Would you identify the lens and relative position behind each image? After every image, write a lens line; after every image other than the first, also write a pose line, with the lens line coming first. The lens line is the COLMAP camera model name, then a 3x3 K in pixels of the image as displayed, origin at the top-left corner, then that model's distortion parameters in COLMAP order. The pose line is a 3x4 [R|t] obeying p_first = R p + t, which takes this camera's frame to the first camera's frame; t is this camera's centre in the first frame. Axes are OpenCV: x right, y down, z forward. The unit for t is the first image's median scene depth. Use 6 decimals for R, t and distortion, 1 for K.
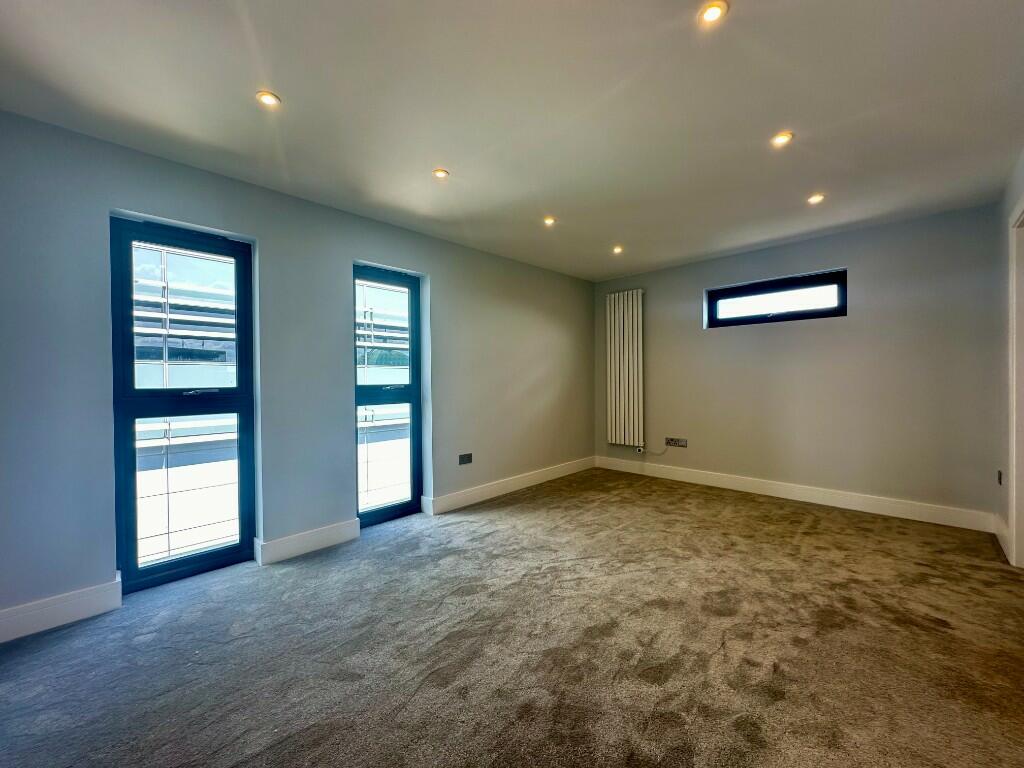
lens RADIAL K [[408.7, 0, 512.0], [0, 408.7, 384.0], [0, 0, 1]] dist [0.017906, -0.000003]
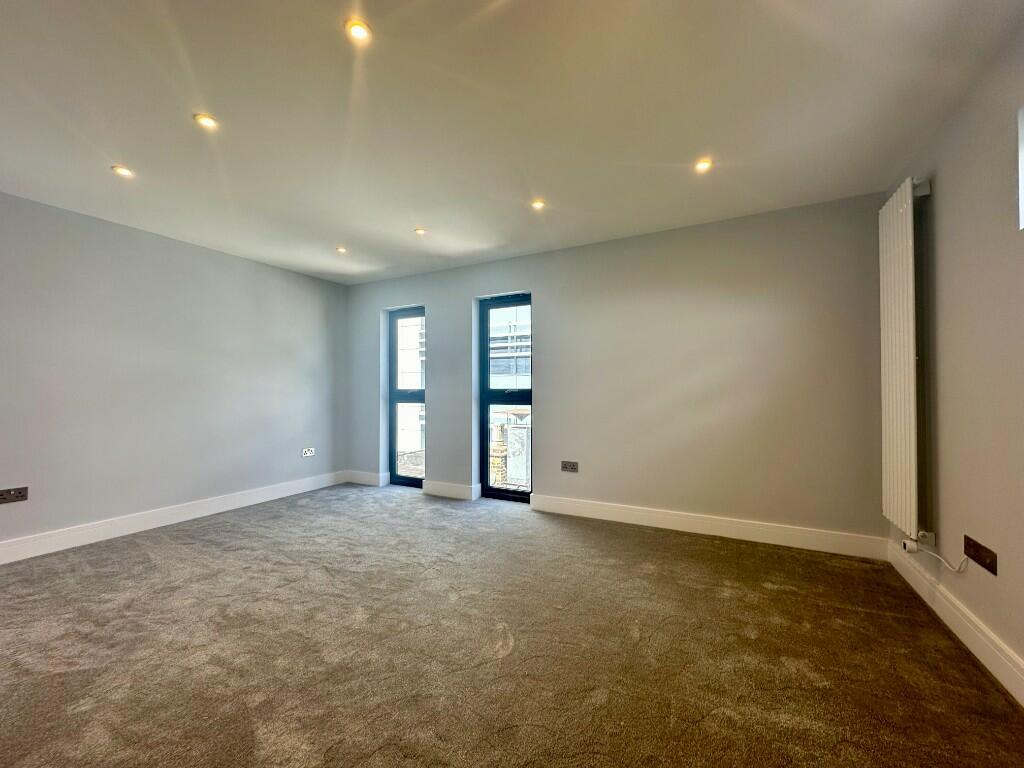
lens RADIAL K [[408.7, 0, 512.0], [0, 408.7, 384.0], [0, 0, 1]] dist [0.017906, -0.000003]
pose [[0.284882, 0.008299, -0.958527, 0.779808], [0.000471, 0.999961, 0.008798, -0.021771], [0.958562, -0.002958, 0.284868, 0.587809]]
